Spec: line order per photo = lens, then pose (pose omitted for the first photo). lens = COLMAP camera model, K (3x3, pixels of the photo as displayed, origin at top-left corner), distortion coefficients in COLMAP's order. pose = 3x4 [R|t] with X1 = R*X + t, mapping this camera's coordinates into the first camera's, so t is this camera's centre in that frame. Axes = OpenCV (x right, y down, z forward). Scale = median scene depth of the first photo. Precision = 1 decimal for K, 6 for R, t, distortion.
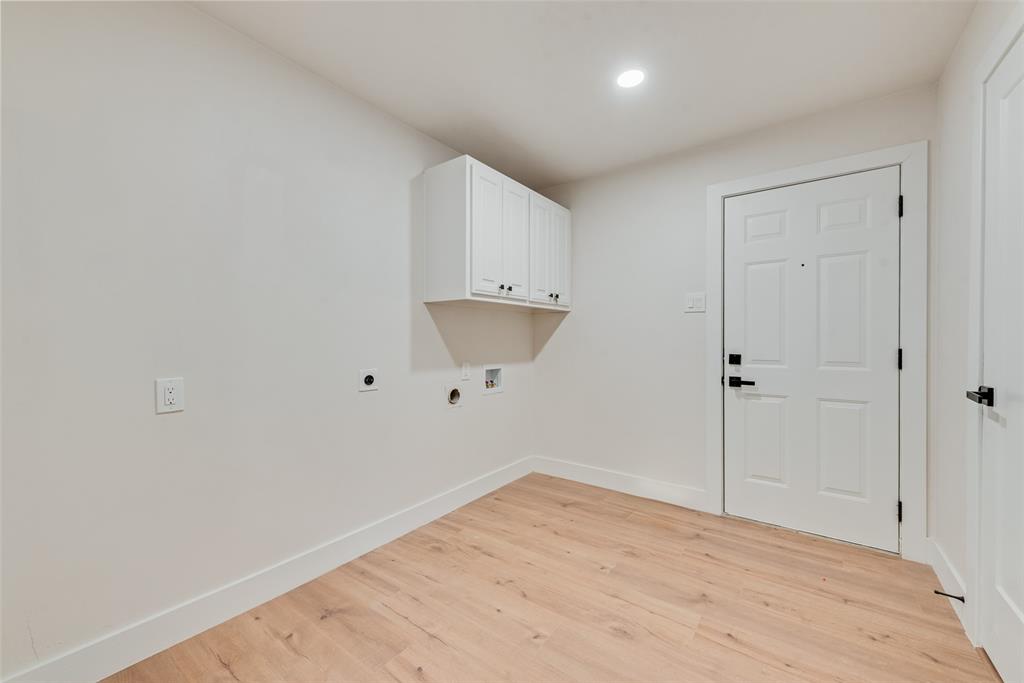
lens RADIAL K [[405.0, 0, 506.9], [0, 405.0, 342.5], [0, 0, 1]] dist [0.015074, -0.000059]
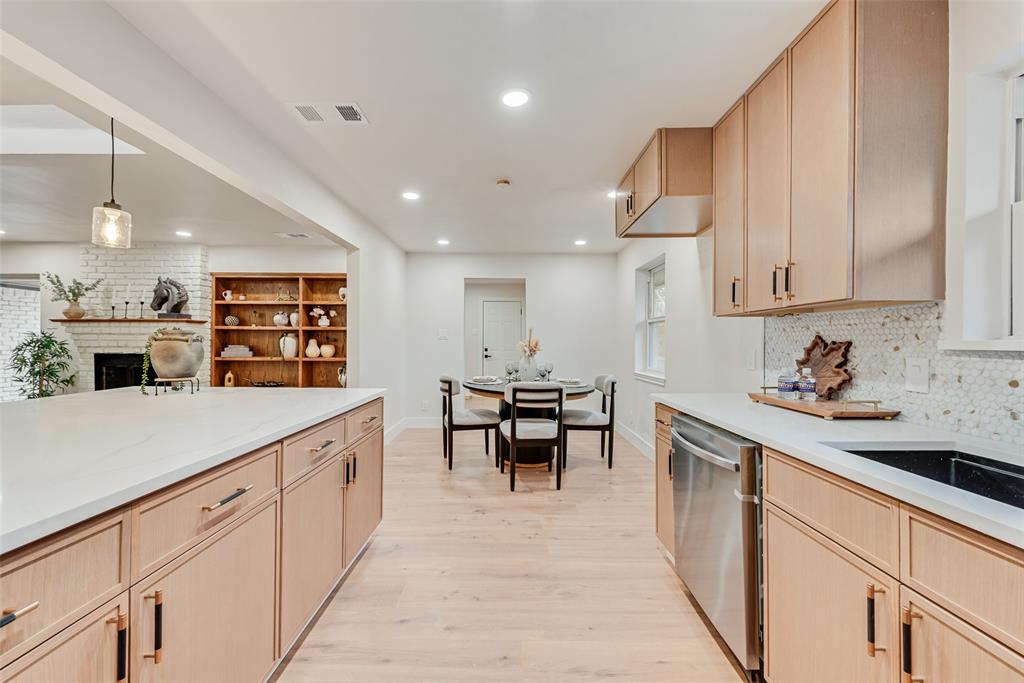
lens RADIAL K [[405.0, 0, 506.9], [0, 405.0, 342.5], [0, 0, 1]] dist [0.015074, -0.000059]
pose [[0.805649, 0.006816, 0.592354, -1.304602], [-0.006091, 0.999976, -0.003222, -0.009031], [-0.592361, -0.001012, 0.805672, -1.828212]]
